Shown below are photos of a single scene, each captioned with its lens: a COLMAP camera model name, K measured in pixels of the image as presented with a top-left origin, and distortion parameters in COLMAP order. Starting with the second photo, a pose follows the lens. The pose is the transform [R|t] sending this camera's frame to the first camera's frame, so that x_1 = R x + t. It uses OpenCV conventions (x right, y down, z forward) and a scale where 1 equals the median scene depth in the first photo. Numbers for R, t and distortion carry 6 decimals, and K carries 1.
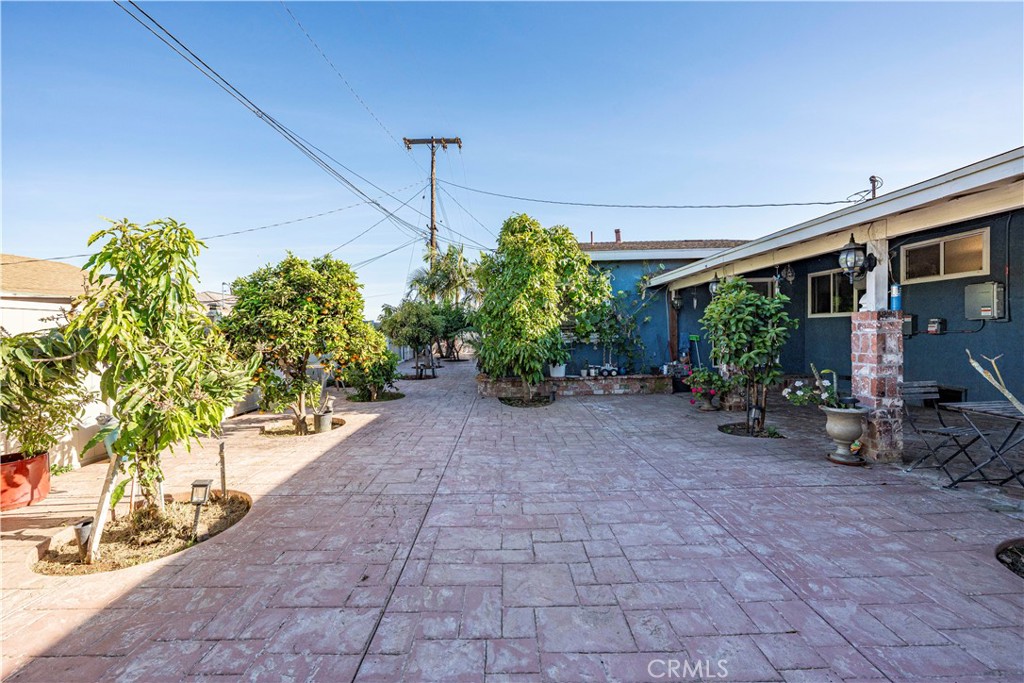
lens RADIAL K [[393.5, 0, 506.5], [0, 393.5, 336.2], [0, 0, 1]] dist [-0.002124, 0.000148]
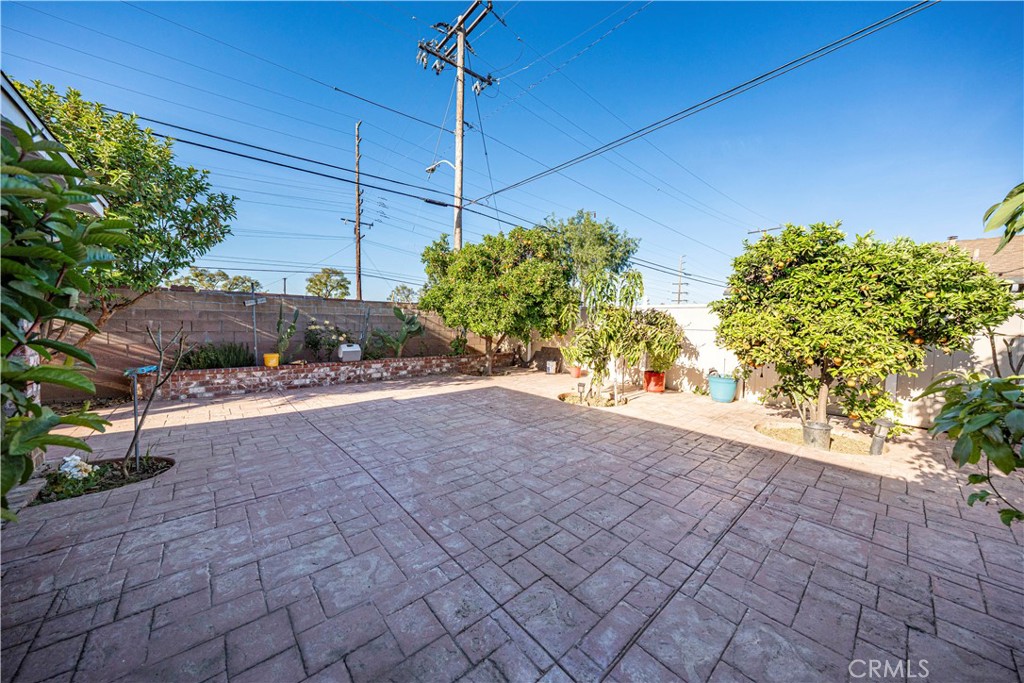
lens RADIAL K [[351.9, 0, 511.7], [0, 351.9, 346.0], [0, 0, 1]] dist [-0.000132, -0.000060]
pose [[-0.759937, 0.051233, -0.647974, 0.736360], [-0.010246, 0.995821, 0.090752, -0.031528], [0.649916, 0.075605, -0.756236, 1.933049]]
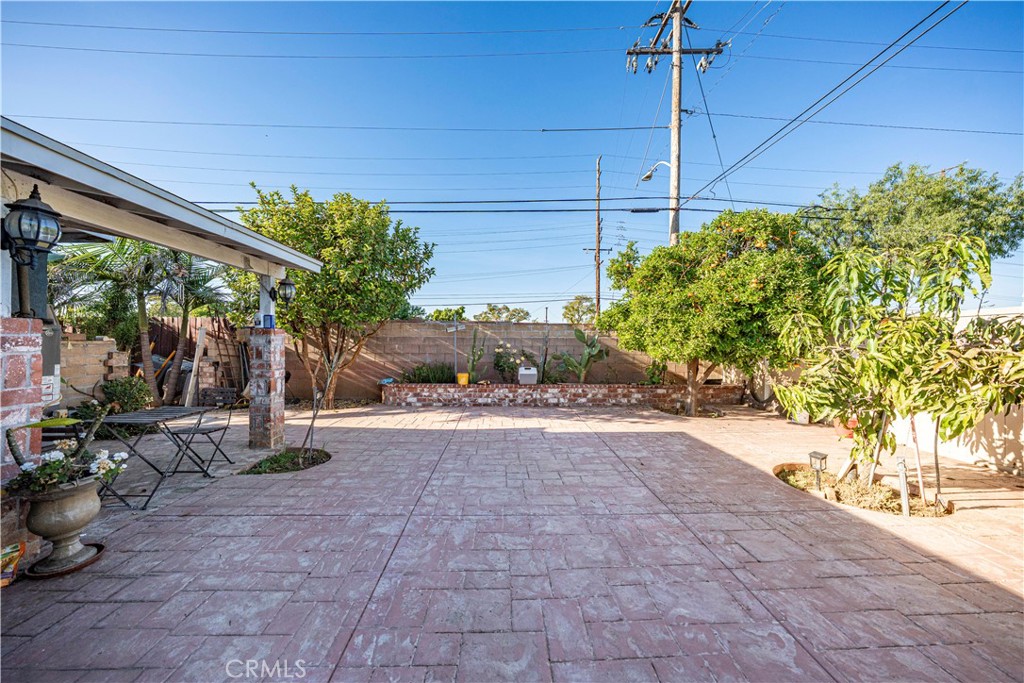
lens RADIAL K [[351.9, 0, 508.2], [0, 351.9, 342.4], [0, 0, 1]] dist [-0.000132, -0.000060]
pose [[-0.999873, 0.014265, -0.007046, 0.211910], [0.014139, 0.999744, 0.017638, -0.028809], [0.007296, 0.017536, -0.999820, 1.815595]]
